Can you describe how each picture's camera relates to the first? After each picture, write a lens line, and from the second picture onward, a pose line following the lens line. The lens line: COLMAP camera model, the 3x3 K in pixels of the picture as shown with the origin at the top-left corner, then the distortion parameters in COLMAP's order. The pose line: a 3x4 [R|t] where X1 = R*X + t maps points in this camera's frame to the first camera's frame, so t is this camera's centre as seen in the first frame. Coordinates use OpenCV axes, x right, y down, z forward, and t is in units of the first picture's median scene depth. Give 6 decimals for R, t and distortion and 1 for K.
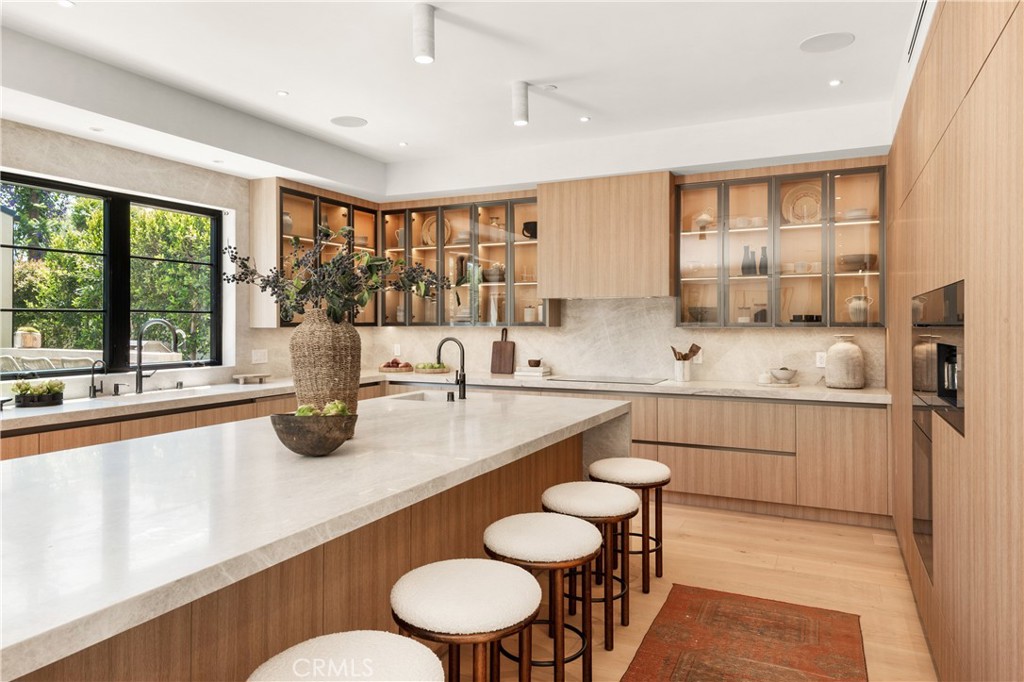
lens RADIAL K [[687.3, 0, 499.8], [0, 687.3, 323.3], [0, 0, 1]] dist [0.031105, -0.003795]
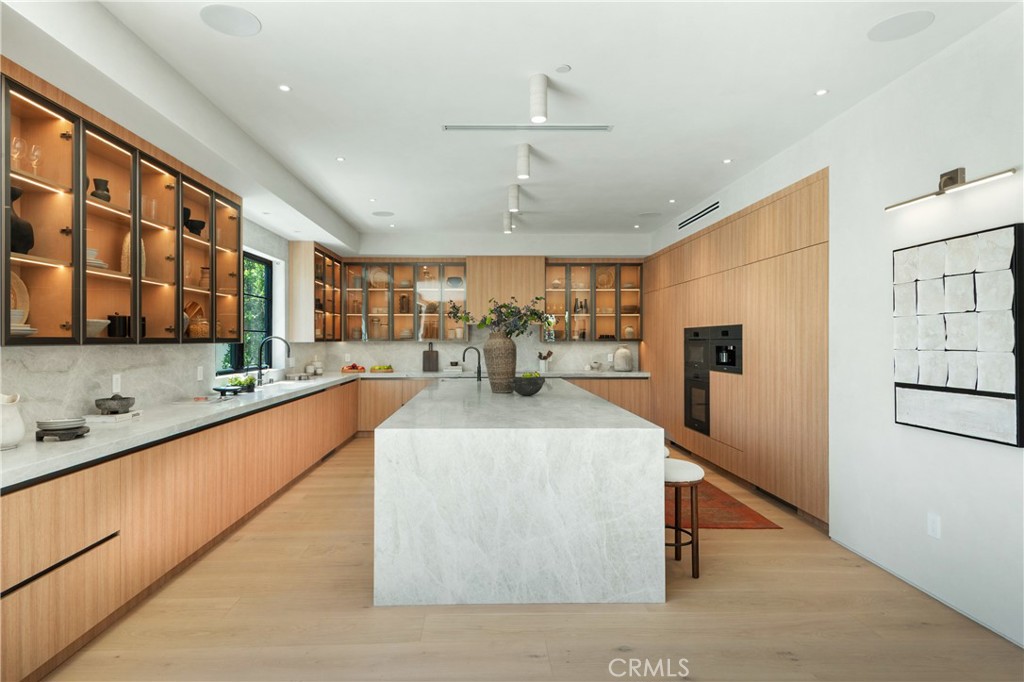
lens RADIAL K [[569.1, 0, 508.8], [0, 569.1, 338.0], [0, 0, 1]] dist [0.008957, -0.002546]
pose [[0.883238, 0.000213, 0.468925, -0.515740], [0.001814, 0.999991, -0.003872, 0.002315], [-0.468922, 0.004270, 0.883229, -0.273716]]
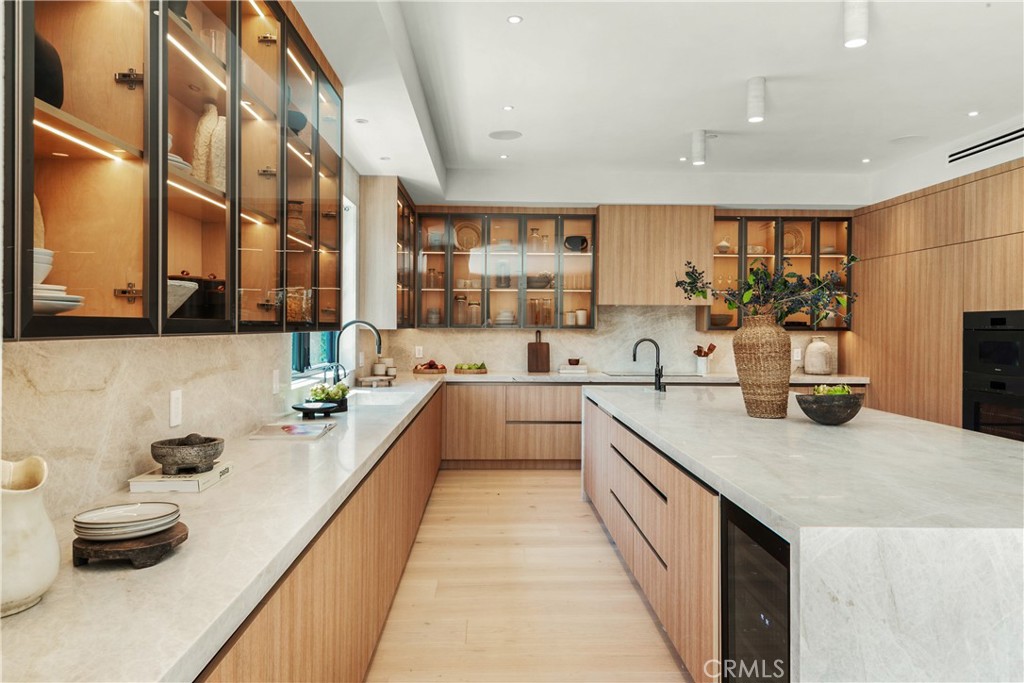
lens RADIAL K [[698.2, 0, 521.7], [0, 698.2, 323.5], [0, 0, 1]] dist [0.008242, 0.010013]
pose [[0.884444, 0.007523, 0.466585, -0.615046], [-0.005992, 0.999971, -0.004765, 0.001529], [-0.466607, 0.001419, 0.884464, 0.037586]]
